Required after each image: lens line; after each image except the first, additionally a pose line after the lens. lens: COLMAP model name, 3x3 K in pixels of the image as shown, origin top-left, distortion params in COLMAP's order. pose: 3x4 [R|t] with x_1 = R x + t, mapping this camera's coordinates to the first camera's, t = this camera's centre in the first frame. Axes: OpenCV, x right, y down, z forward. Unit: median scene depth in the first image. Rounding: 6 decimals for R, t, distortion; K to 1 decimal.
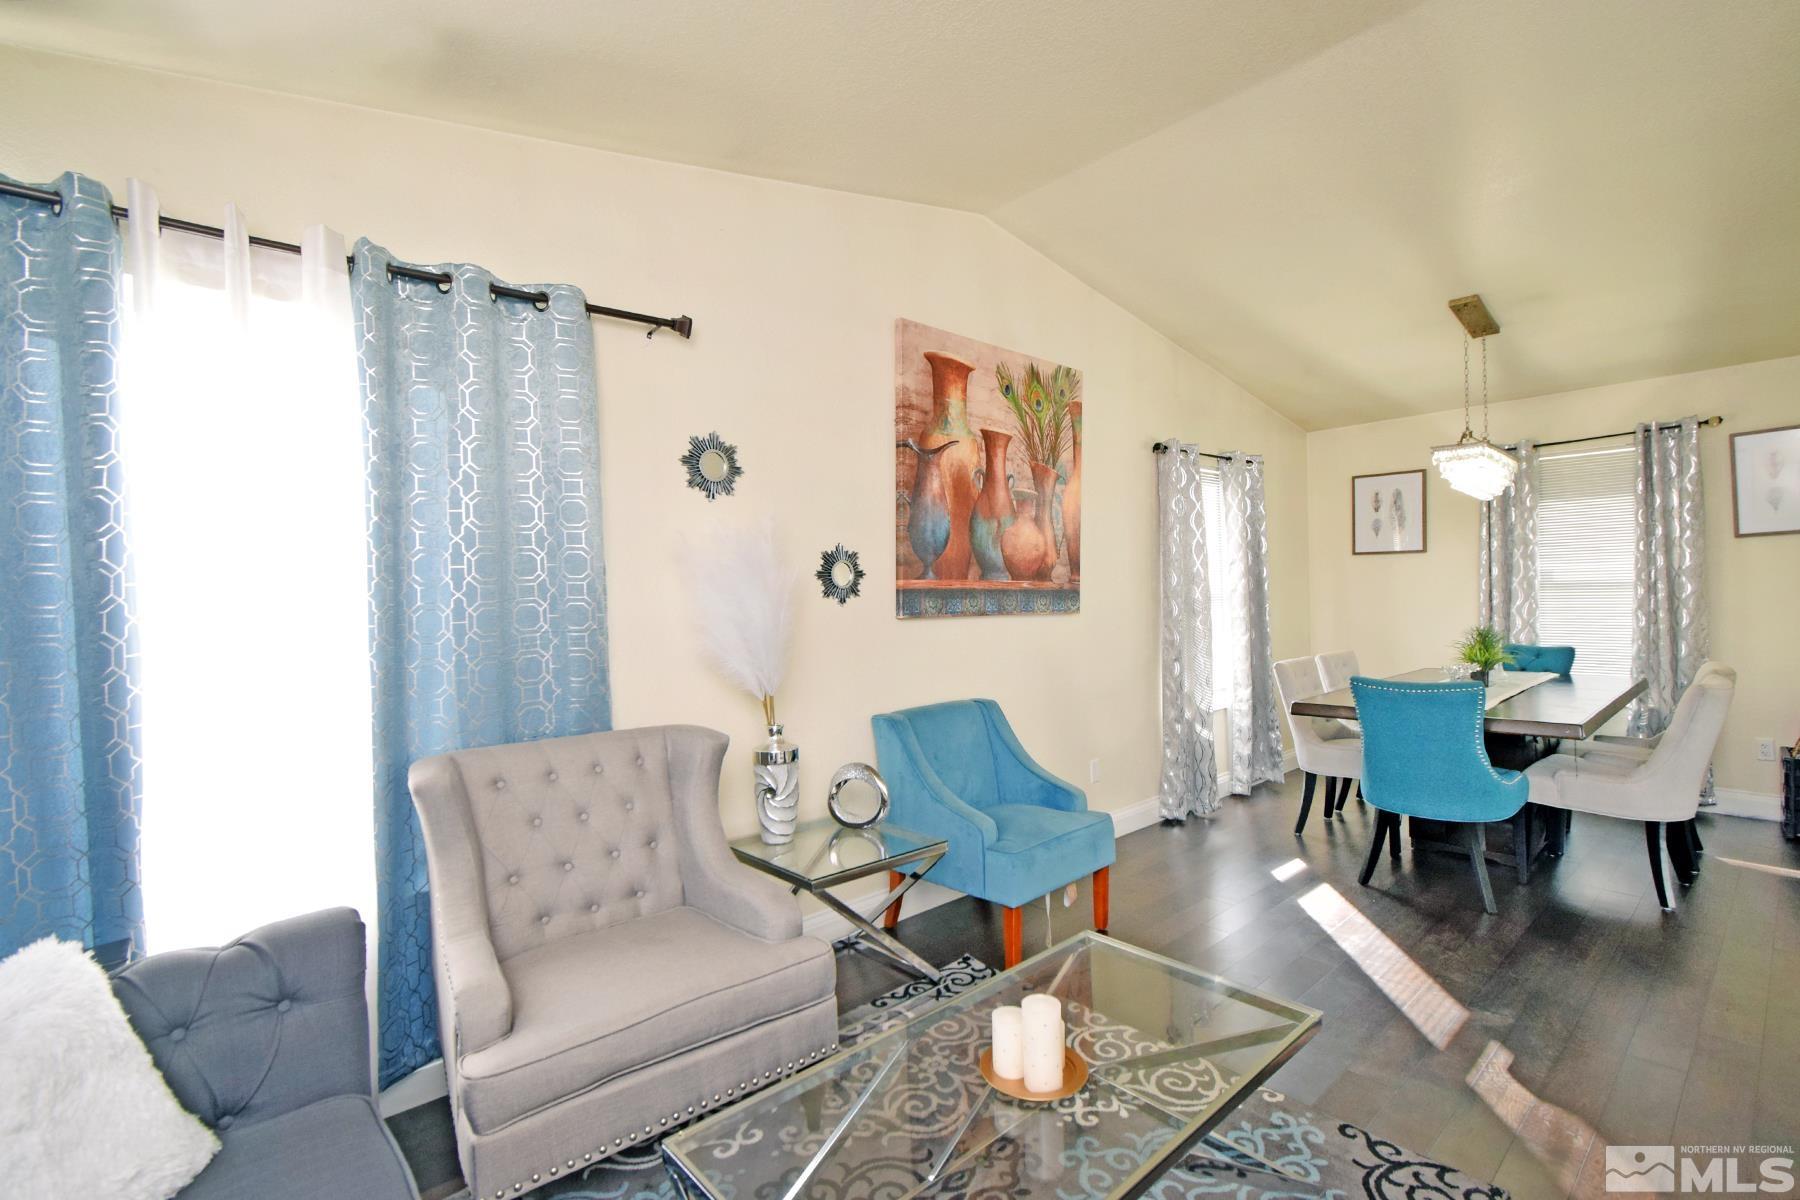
lens RADIAL K [[814.0, 0, 903.9], [0, 814.0, 603.2], [0, 0, 1]] dist [0.003051, 0.000091]
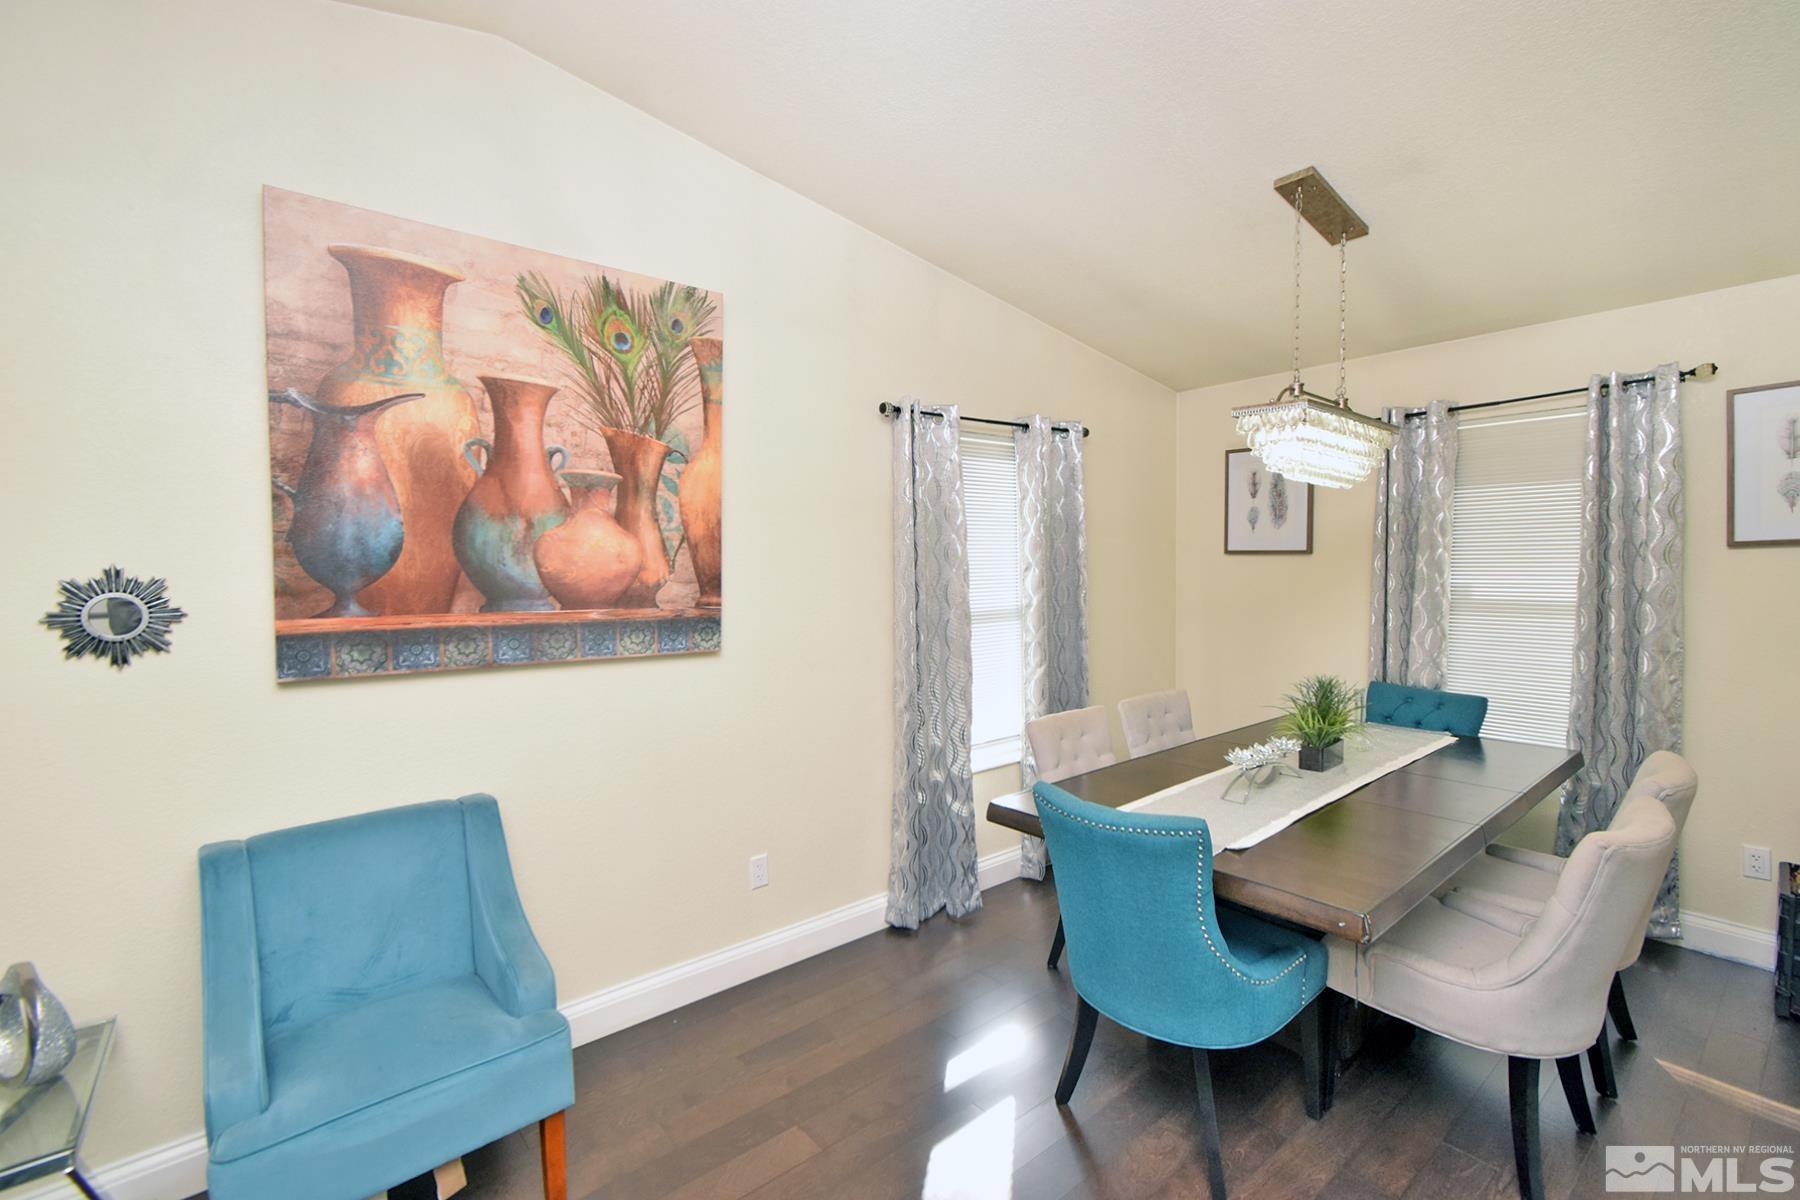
lens RADIAL K [[795.1, 0, 900.0], [0, 795.1, 600.0], [0, 0, 1]] dist [0.002818, 0.000341]
pose [[0.999000, 0.012281, -0.042990, 0.422074], [-0.010691, 0.999257, 0.037028, -0.061107], [0.043412, -0.036531, 0.998389, 0.361110]]
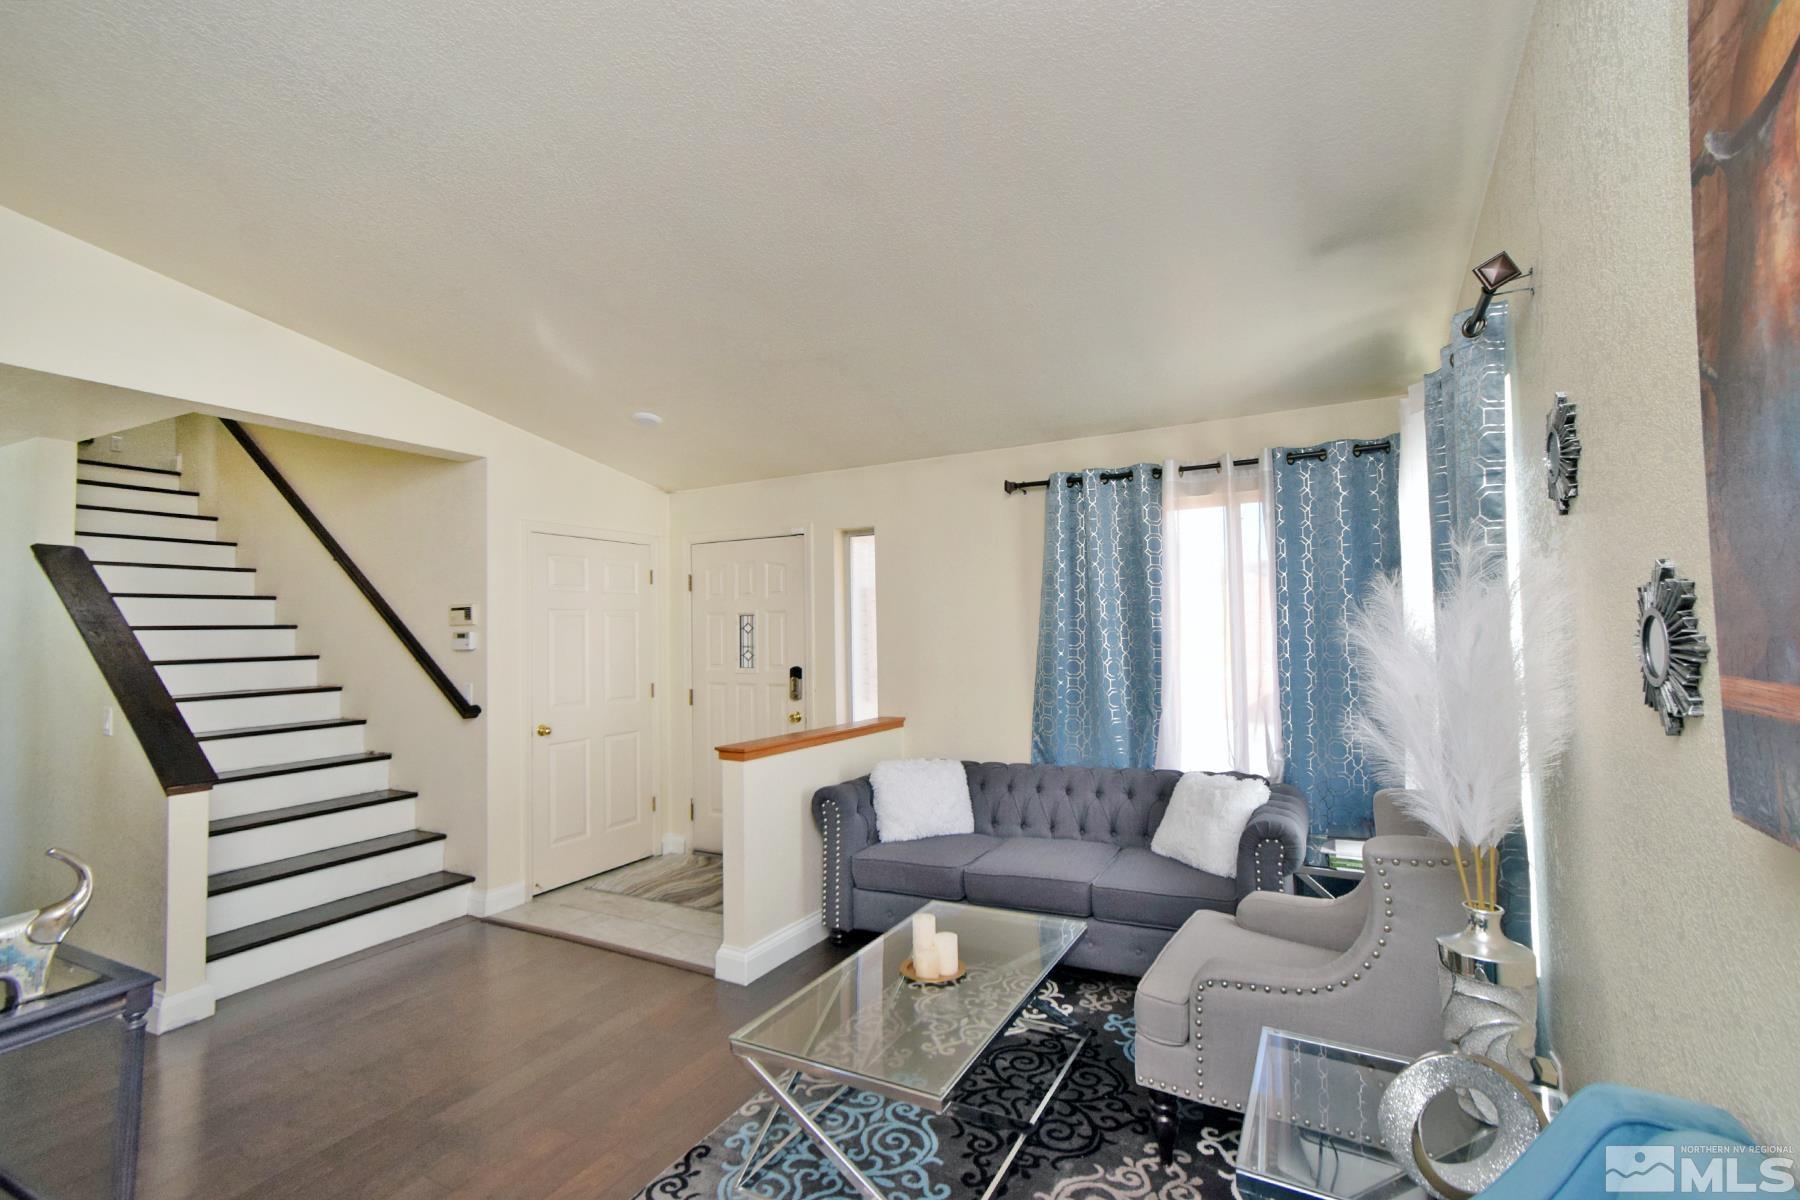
lens RADIAL K [[814.0, 0, 903.9], [0, 814.0, 603.2], [0, 0, 1]] dist [0.003051, 0.000091]
pose [[-0.940958, 0.031246, -0.337079, 0.298088], [0.039241, 0.999086, -0.016930, -0.051205], [0.336242, -0.029158, -0.941324, 1.000293]]
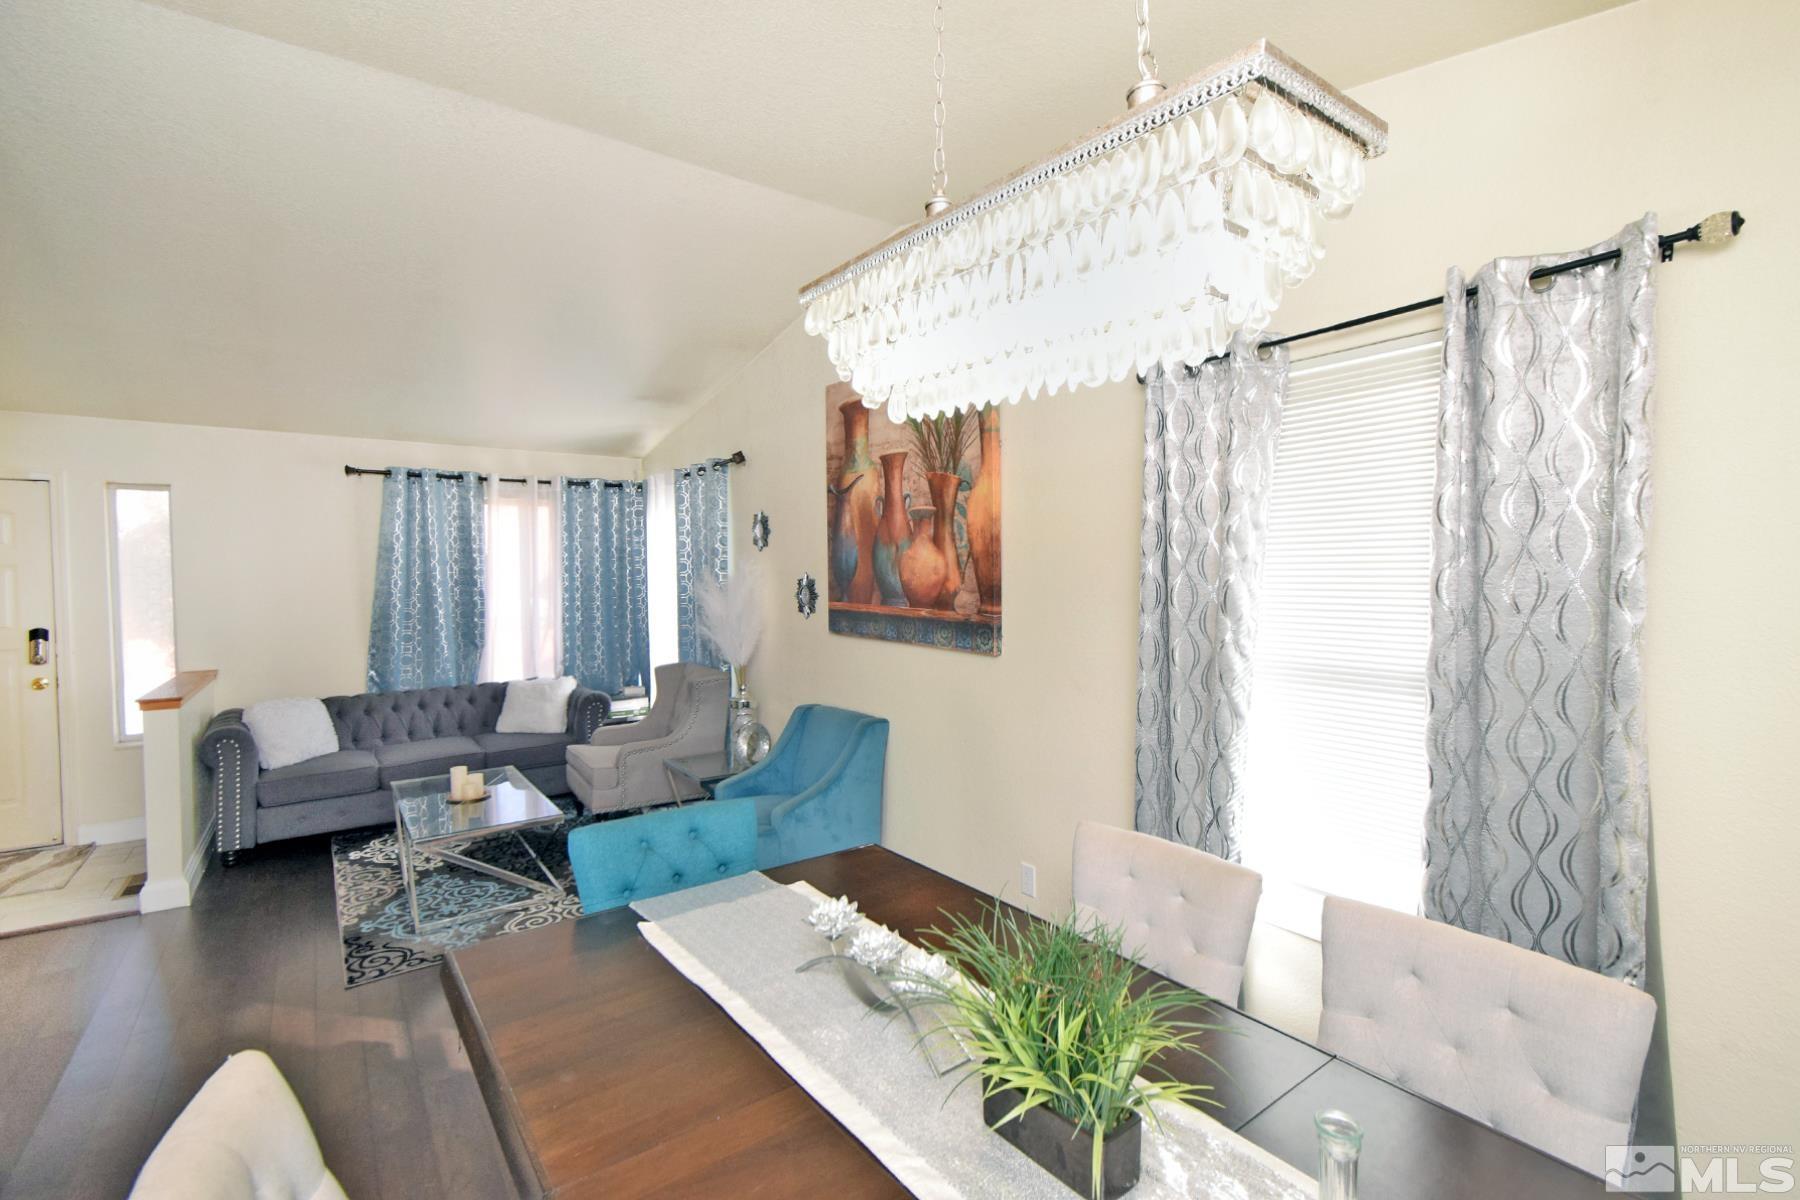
lens RADIAL K [[814.0, 0, 903.9], [0, 814.0, 603.2], [0, 0, 1]] dist [0.003051, 0.000091]
pose [[-0.101695, 0.060524, -0.992973, 1.033670], [-0.002917, 0.998125, 0.061137, -0.087458], [0.994811, 0.009114, -0.101327, 1.059763]]
